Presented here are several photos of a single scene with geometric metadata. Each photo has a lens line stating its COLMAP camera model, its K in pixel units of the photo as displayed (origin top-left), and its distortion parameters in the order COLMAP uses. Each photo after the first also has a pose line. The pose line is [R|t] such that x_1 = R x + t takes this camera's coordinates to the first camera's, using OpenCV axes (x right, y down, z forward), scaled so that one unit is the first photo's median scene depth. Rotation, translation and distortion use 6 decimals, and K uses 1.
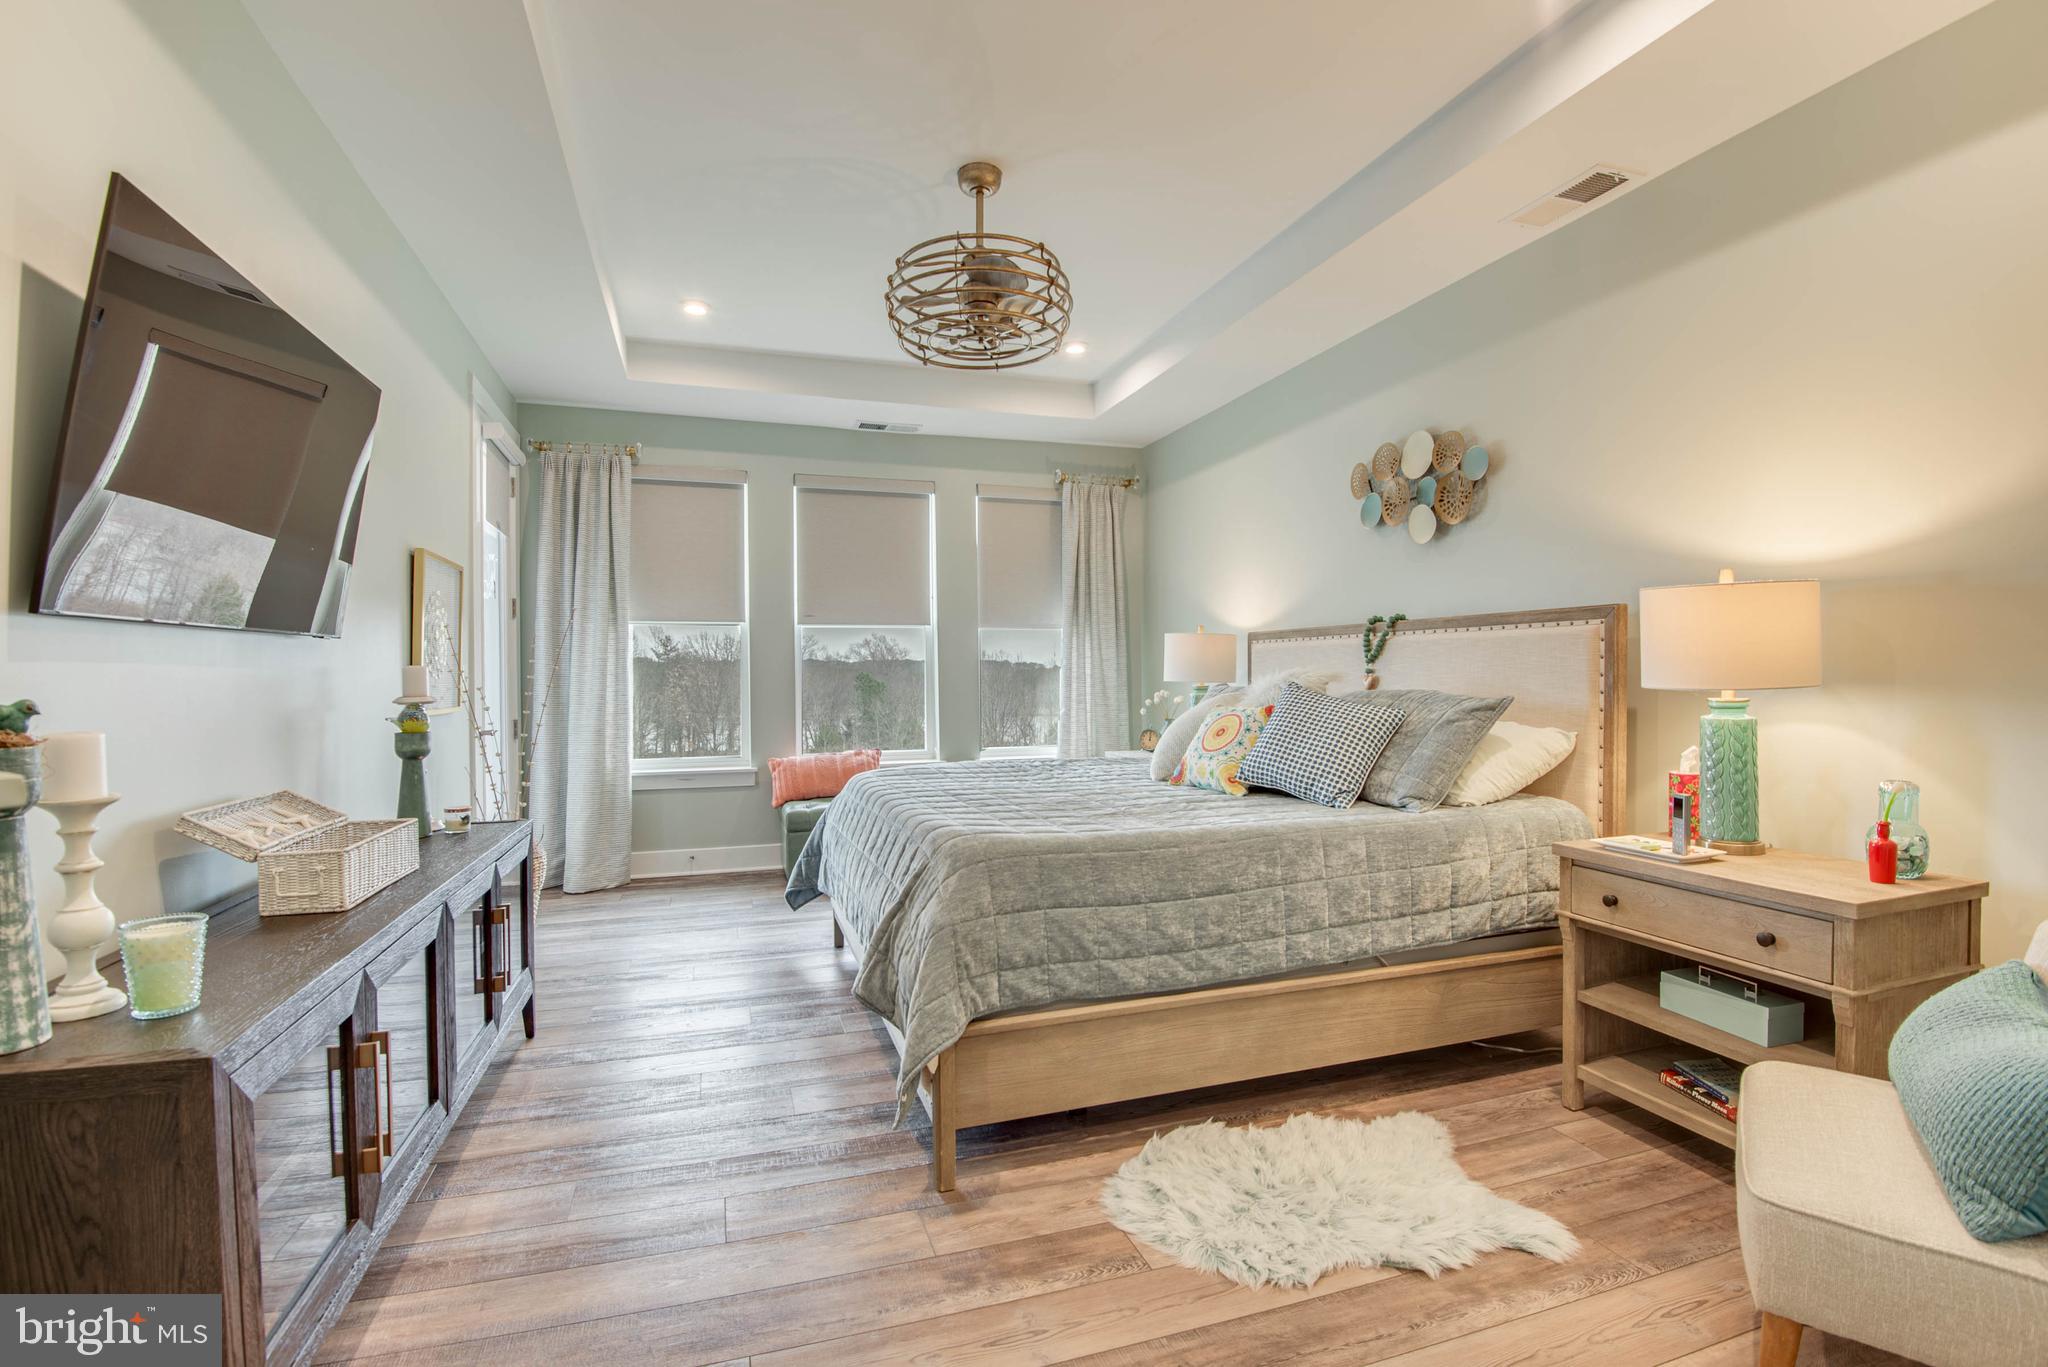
lens RADIAL K [[947.0, 0, 1018.2], [0, 947.0, 680.5], [0, 0, 1]] dist [-0.013176, -0.009719]
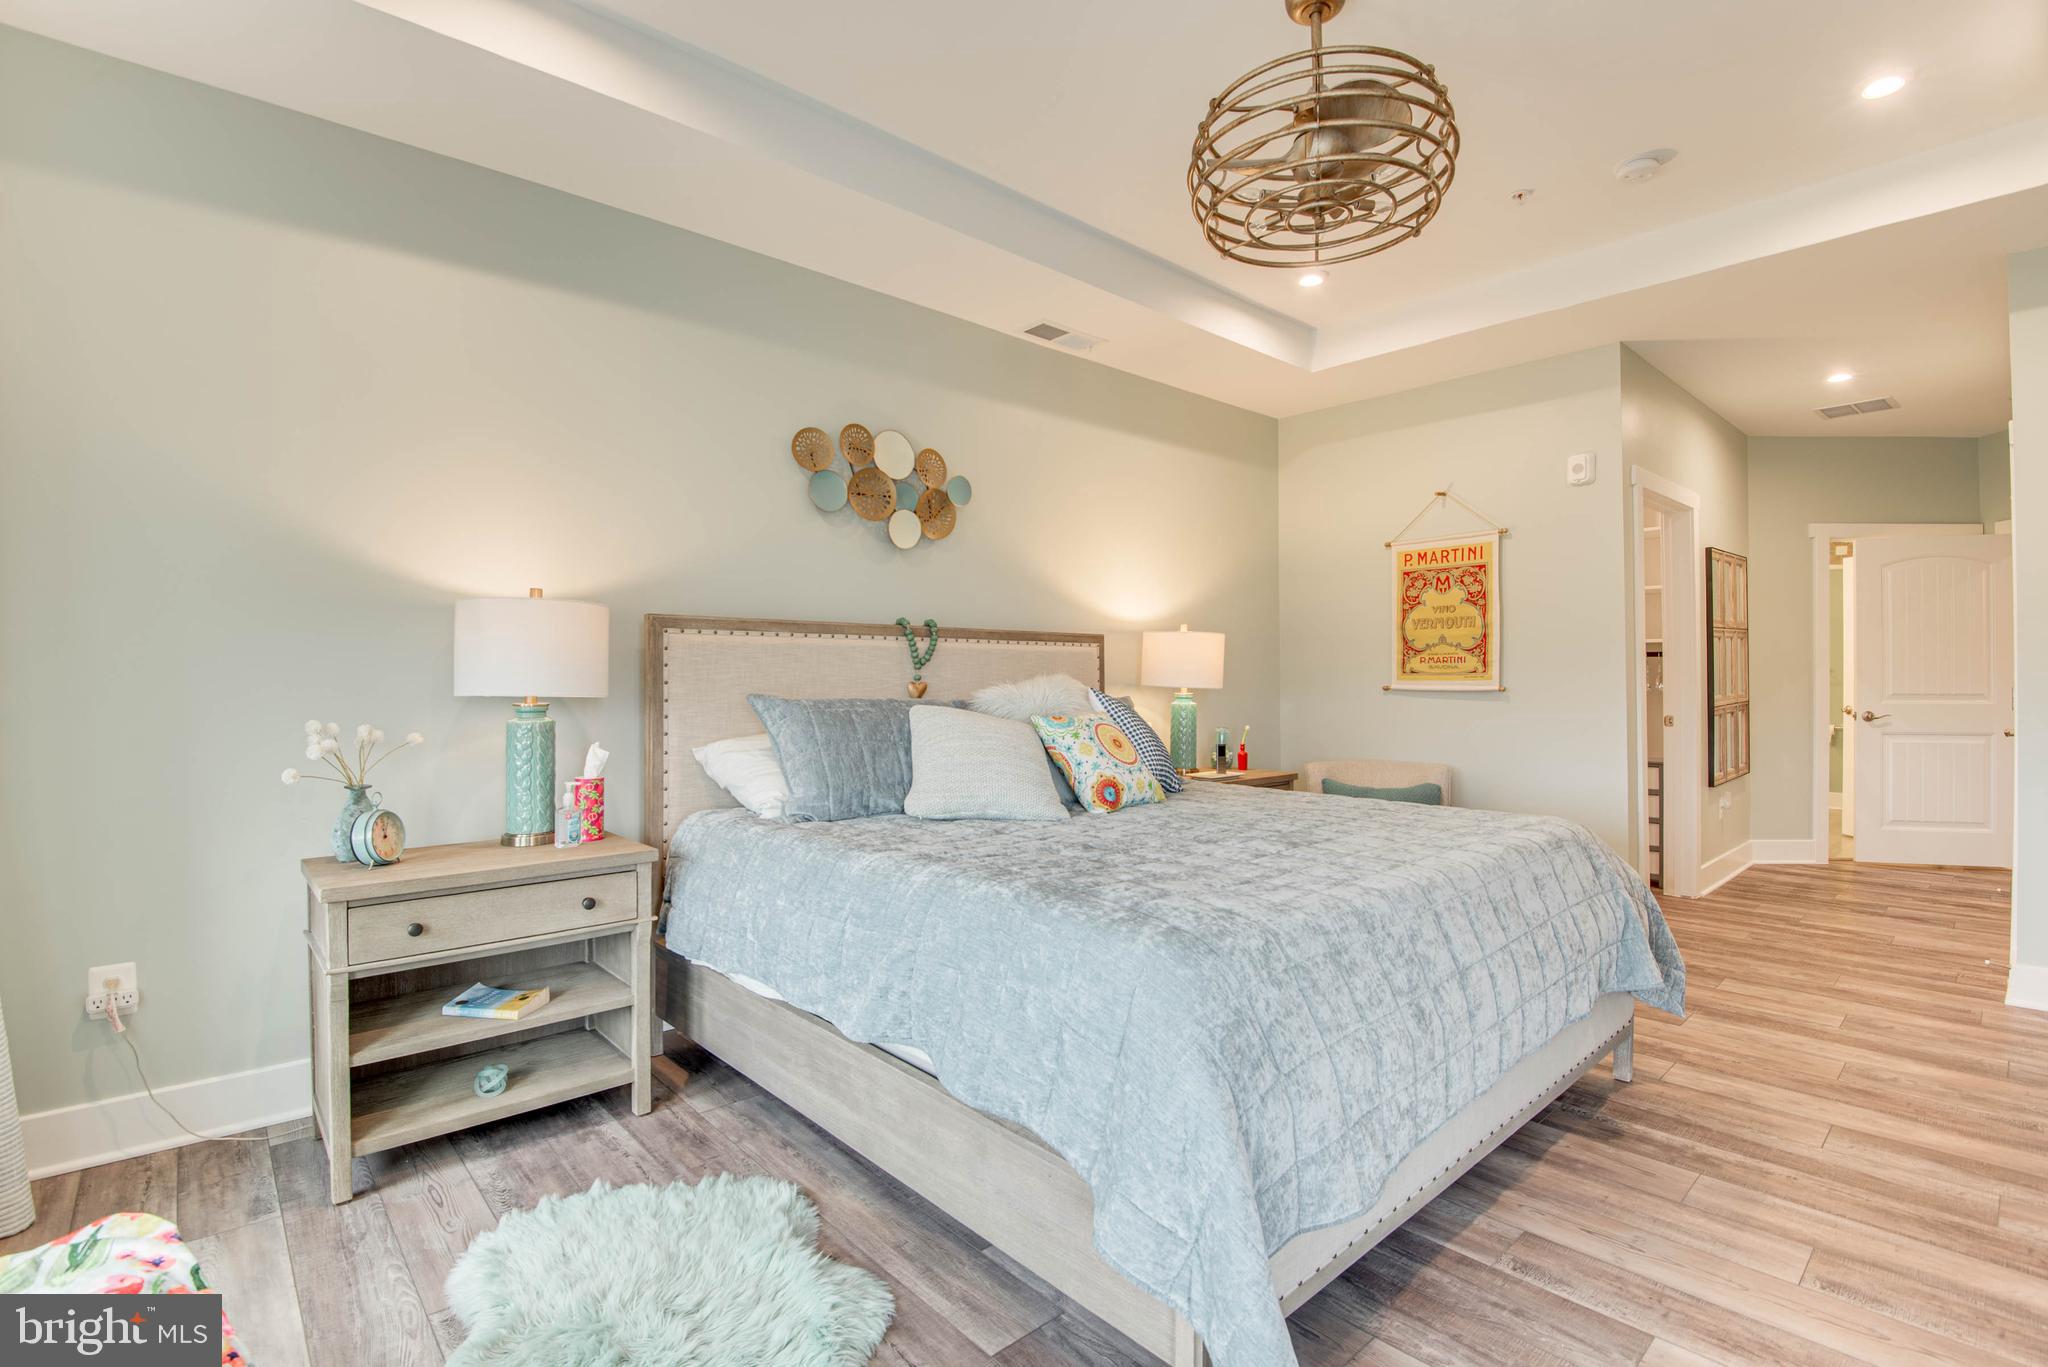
lens RADIAL K [[947.0, 0, 1018.6], [0, 947.0, 672.8], [0, 0, 1]] dist [-0.013176, -0.009719]
pose [[-0.404421, 0.012041, 0.914494, -0.535915], [0.011295, 0.999903, -0.008170, -0.006644], [-0.914503, 0.007025, -0.404518, 1.324636]]
